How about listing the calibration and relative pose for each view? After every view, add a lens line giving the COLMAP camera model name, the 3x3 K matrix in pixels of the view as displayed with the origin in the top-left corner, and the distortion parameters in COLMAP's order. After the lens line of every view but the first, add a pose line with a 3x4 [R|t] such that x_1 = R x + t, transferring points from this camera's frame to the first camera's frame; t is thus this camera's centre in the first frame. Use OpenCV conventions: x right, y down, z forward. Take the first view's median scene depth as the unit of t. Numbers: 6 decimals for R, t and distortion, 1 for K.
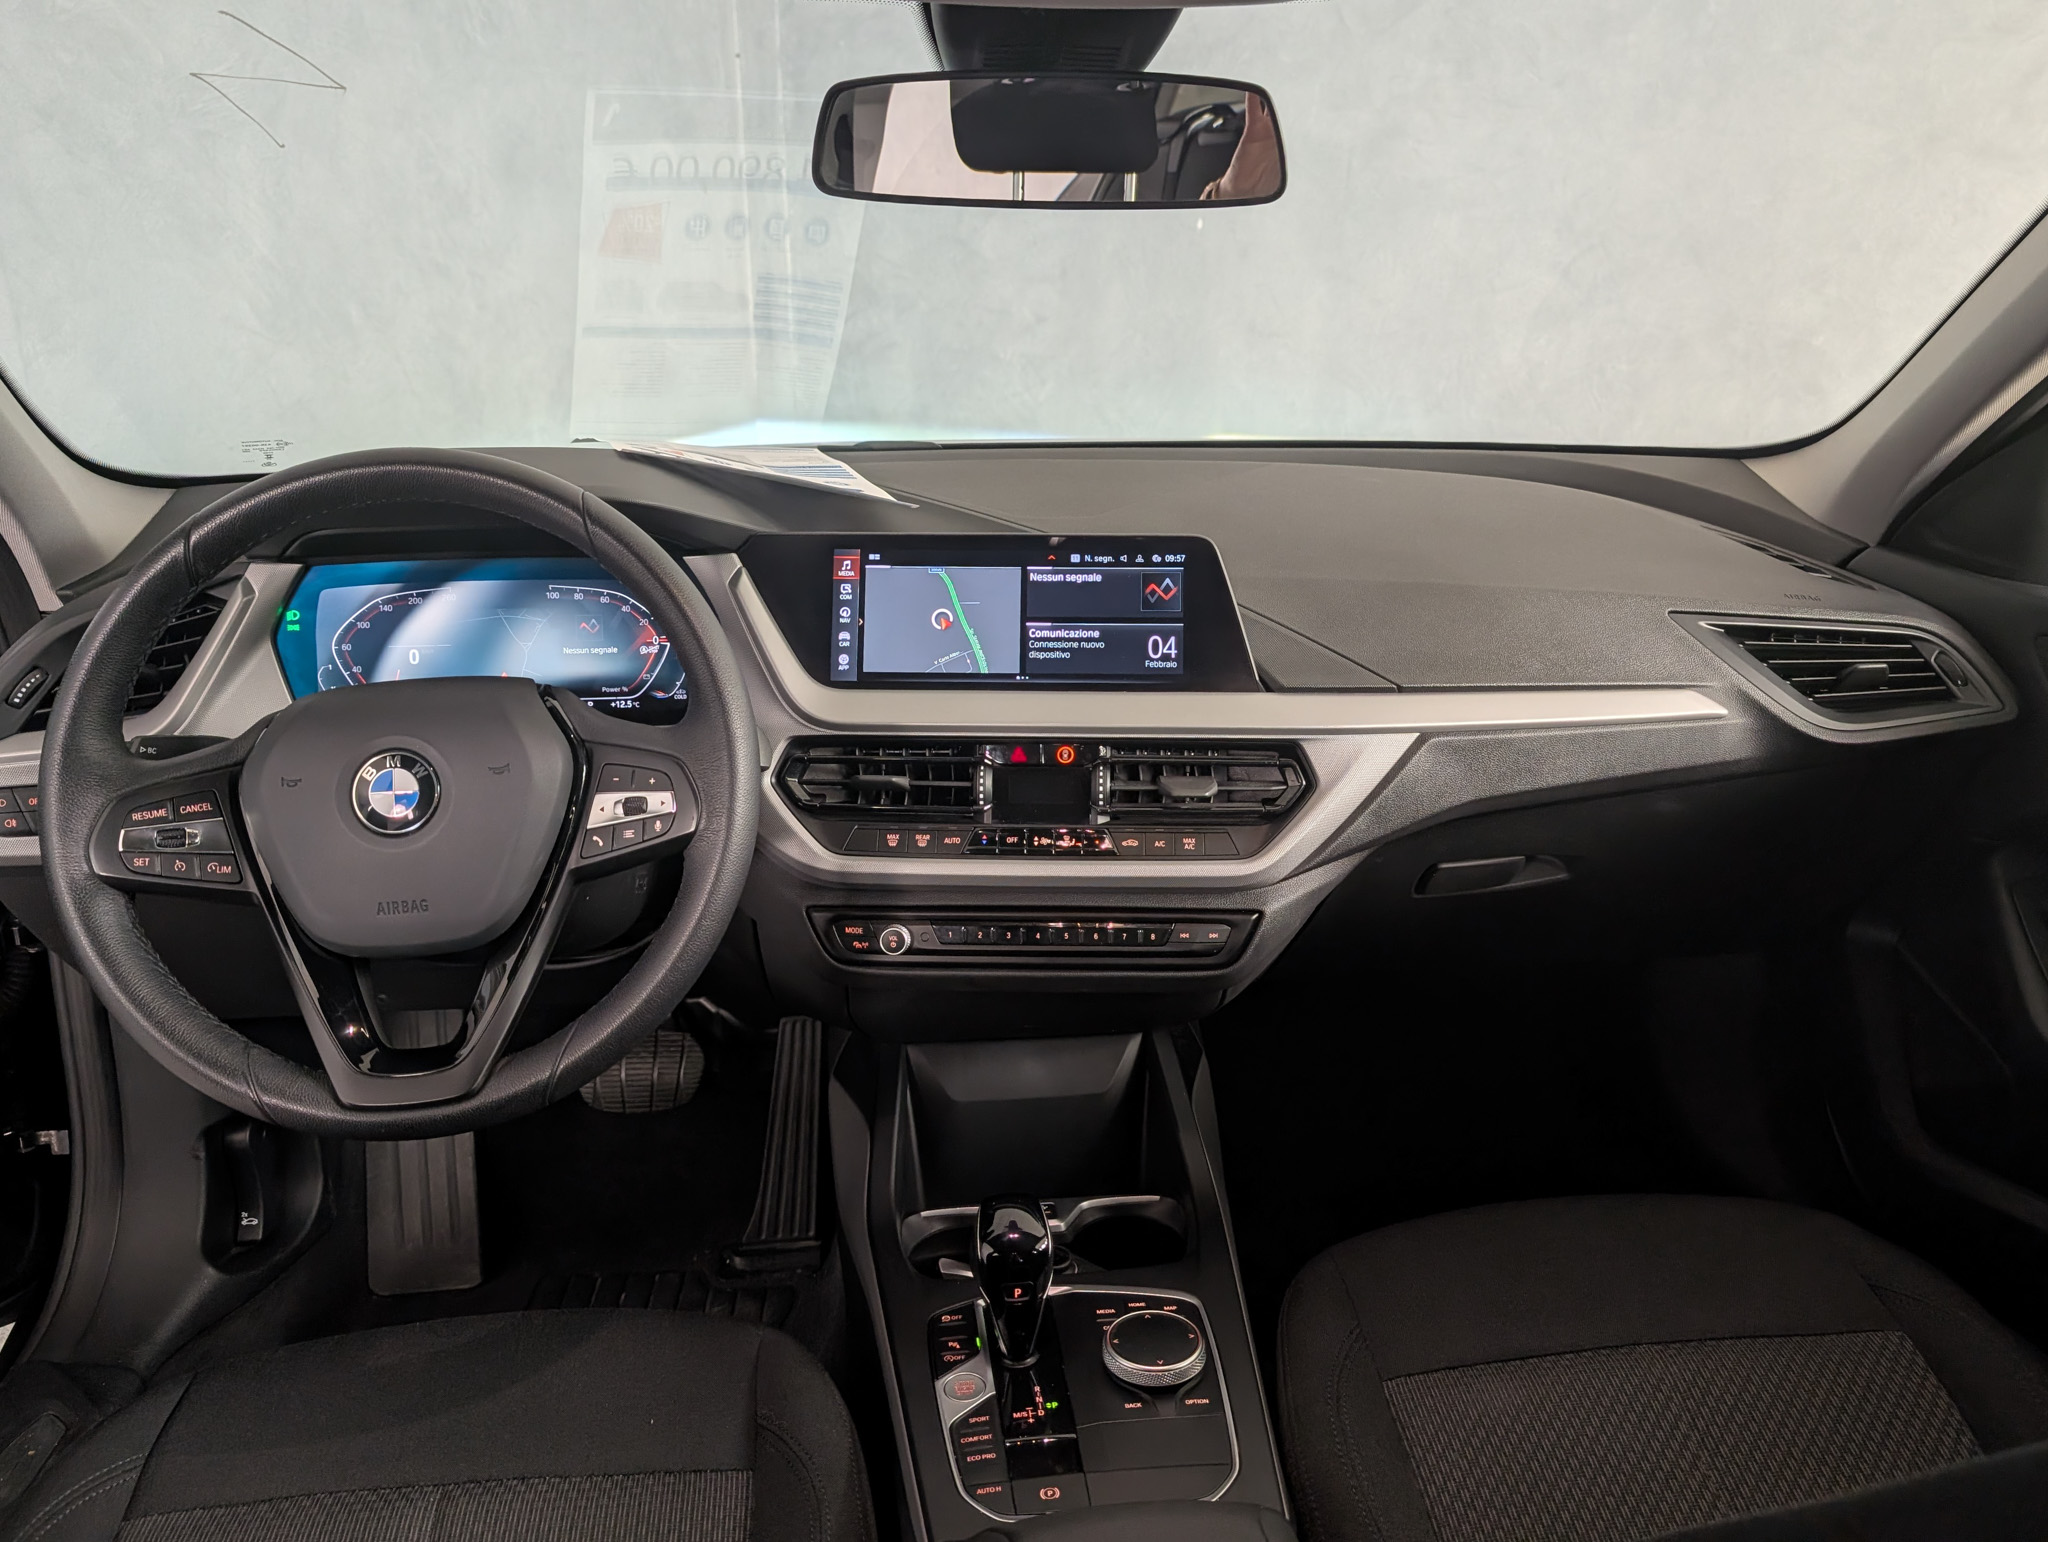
lens RADIAL K [[1449.6, 0, 1024.0], [0, 1449.6, 771.0], [0, 0, 1]] dist [0.003218, -0.004955]
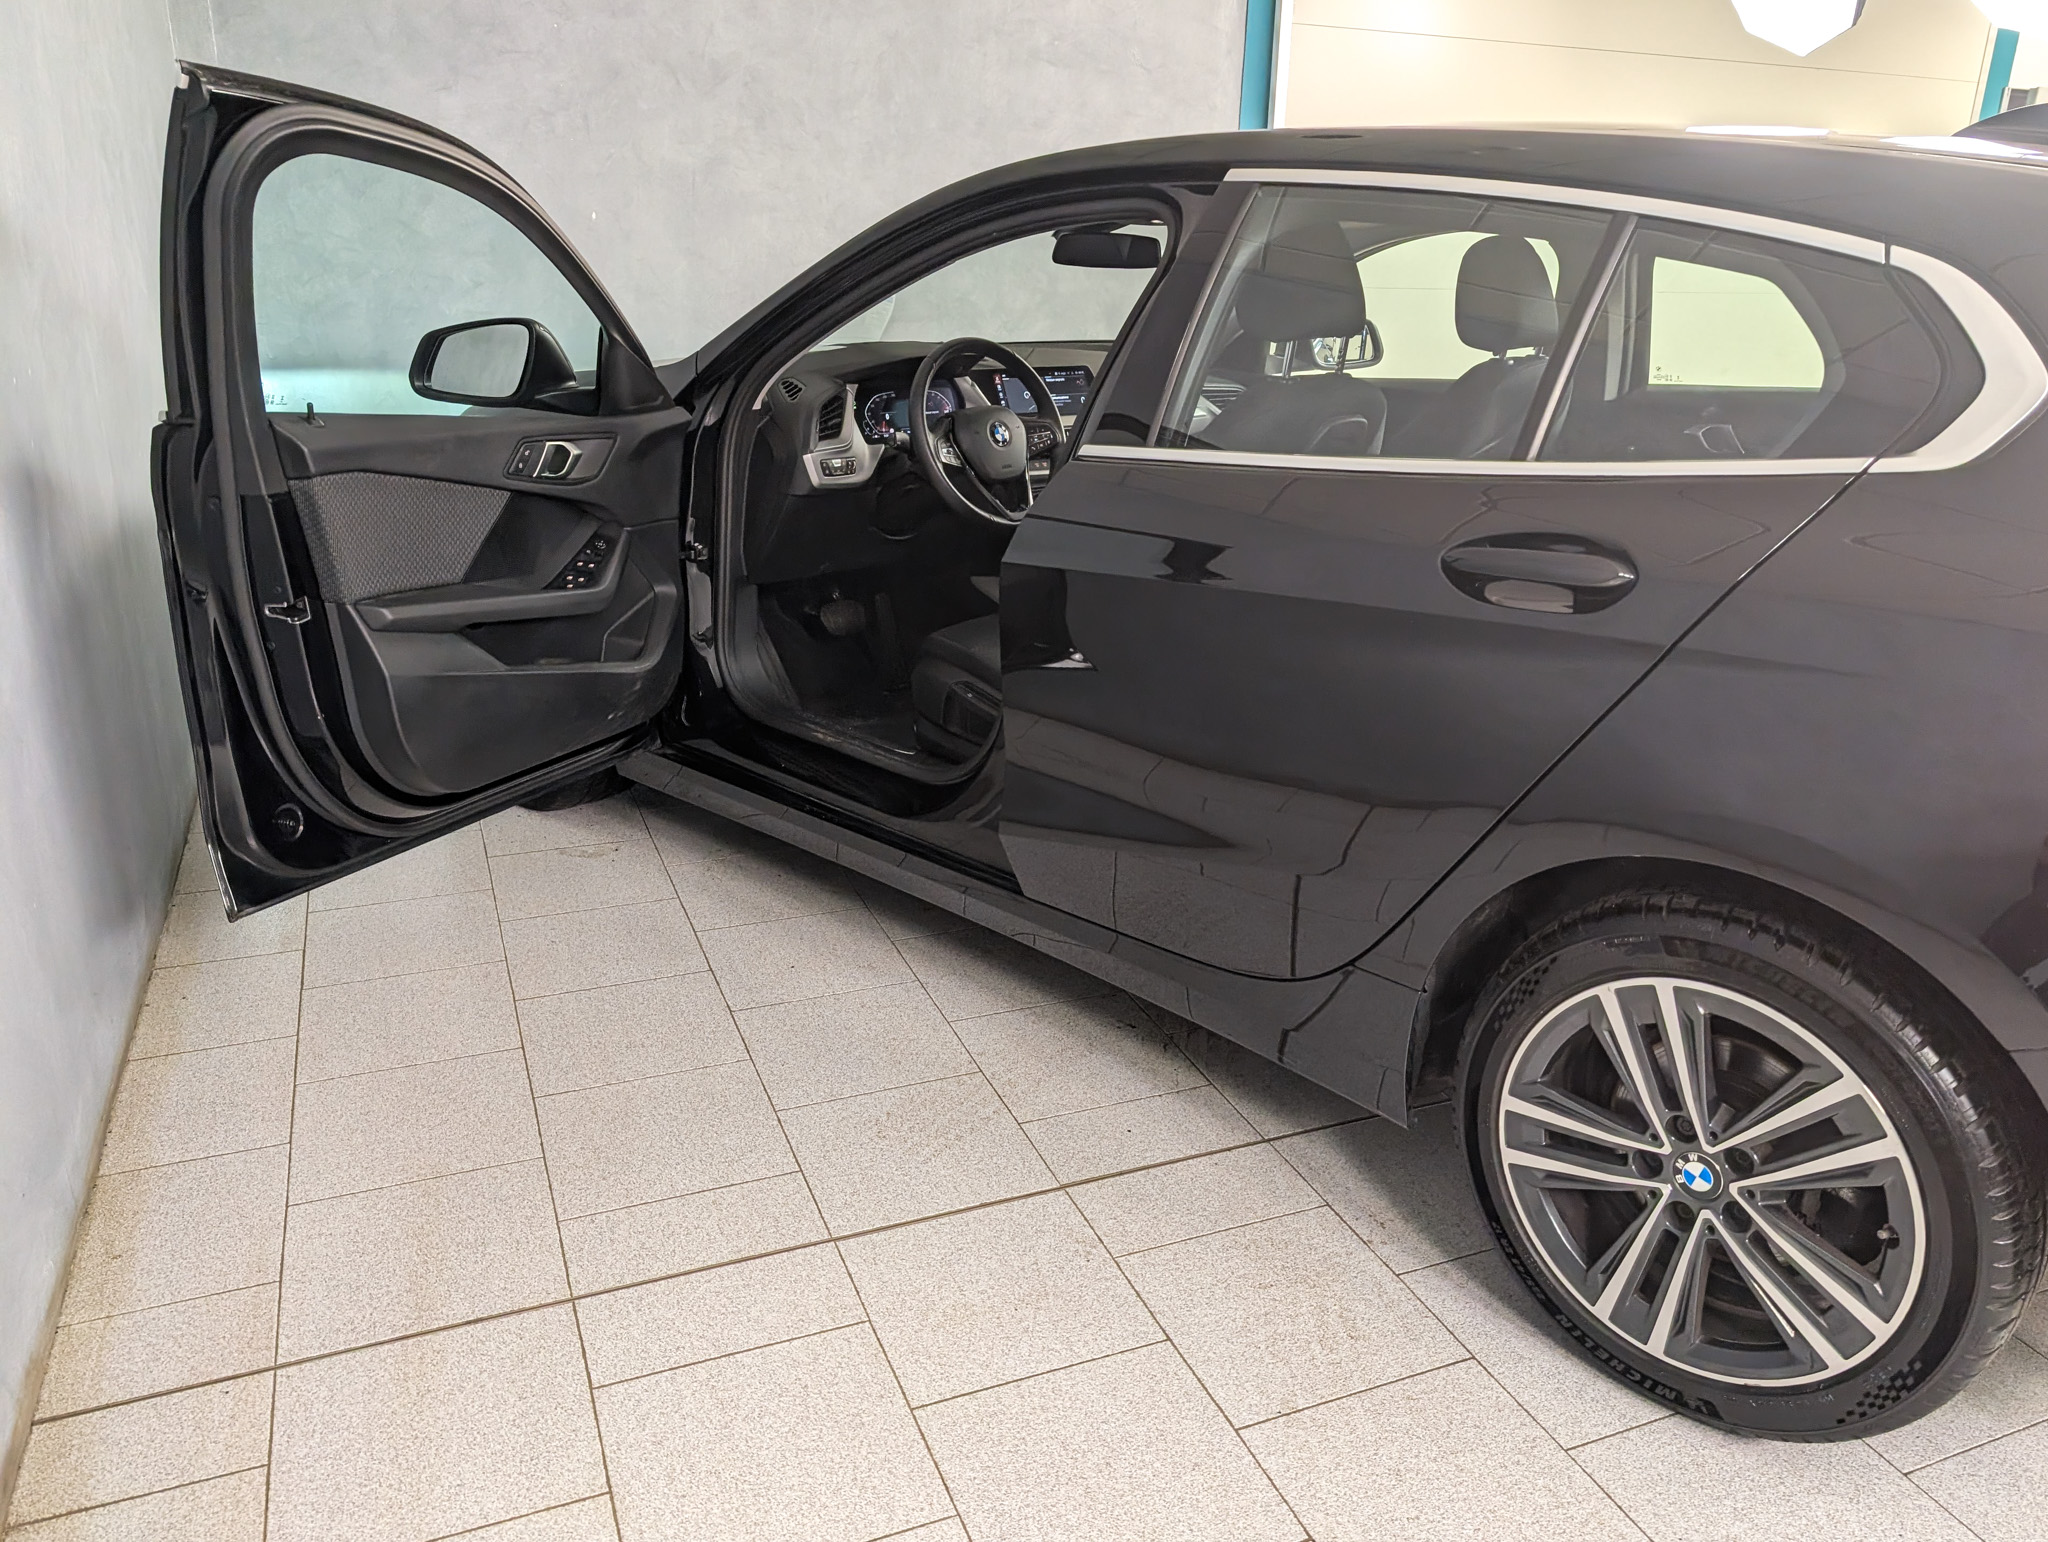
lens RADIAL K [[1449.6, 0, 1024.0], [0, 1449.6, 771.0], [0, 0, 1]] dist [0.003218, -0.004955]
pose [[0.770364, -0.203535, 0.604246, -2.070817], [0.184519, 0.978296, 0.094284, 0.372763], [-0.610321, 0.038862, 0.791200, -1.379961]]
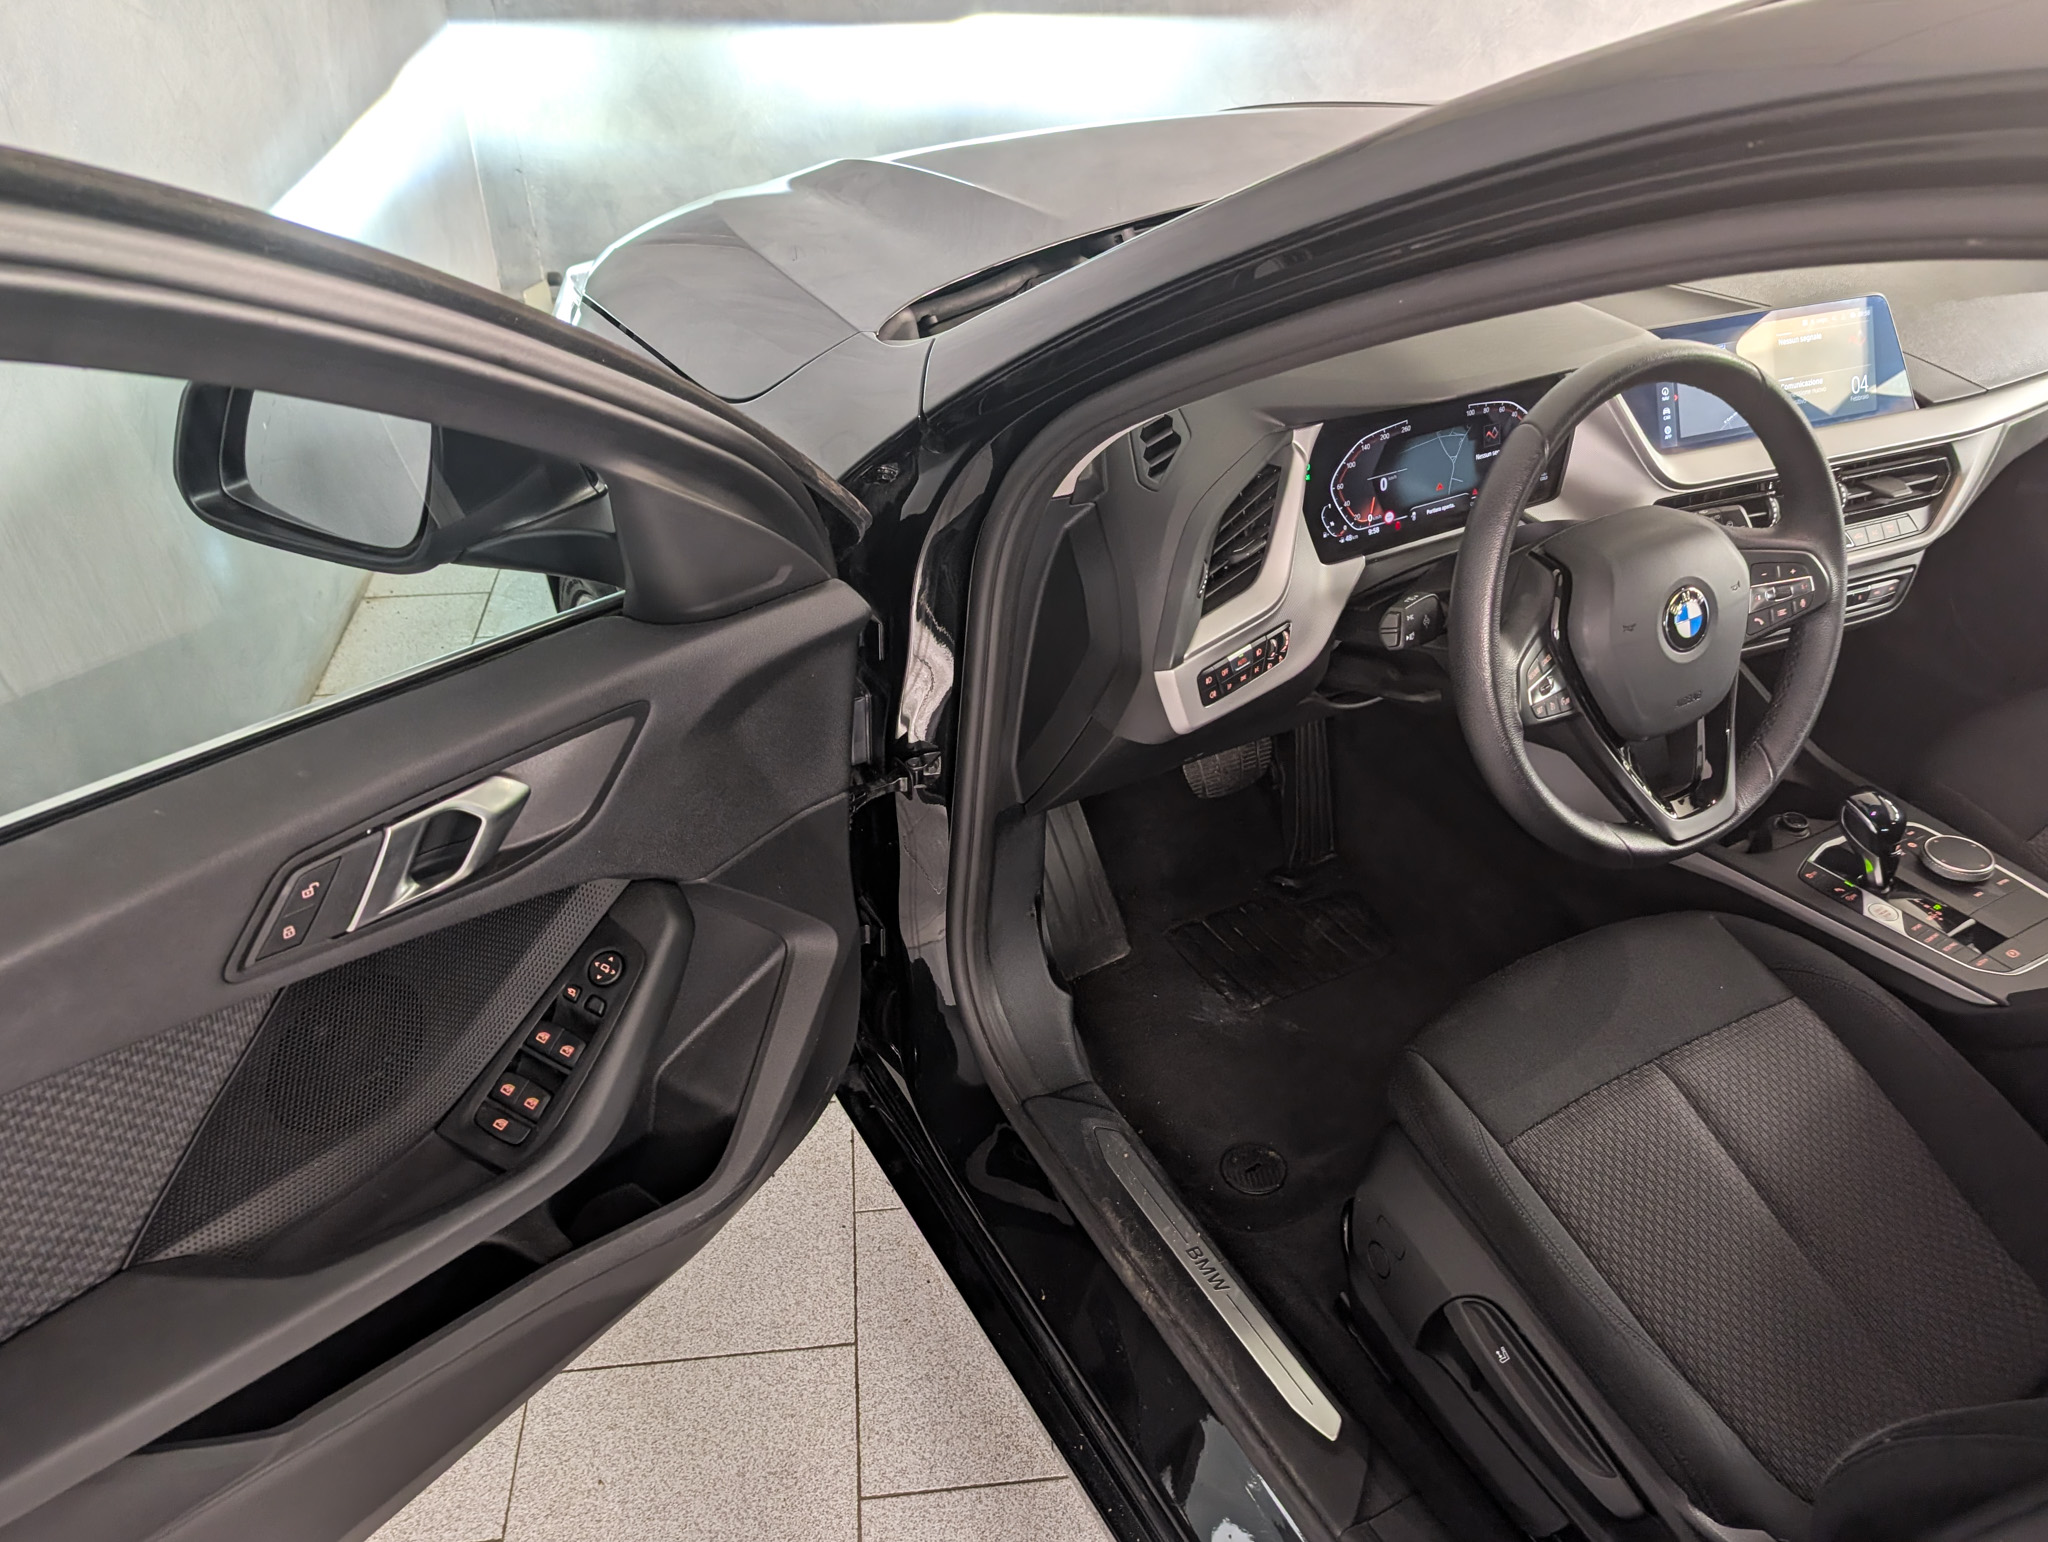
lens RADIAL K [[1449.6, 0, 1024.0], [0, 1449.6, 771.0], [0, 0, 1]] dist [0.003218, -0.004955]
pose [[0.919630, -0.230976, 0.317697, -1.124223], [0.122046, 0.936825, 0.327817, -0.284477], [-0.373344, -0.262696, 0.889722, -0.007916]]
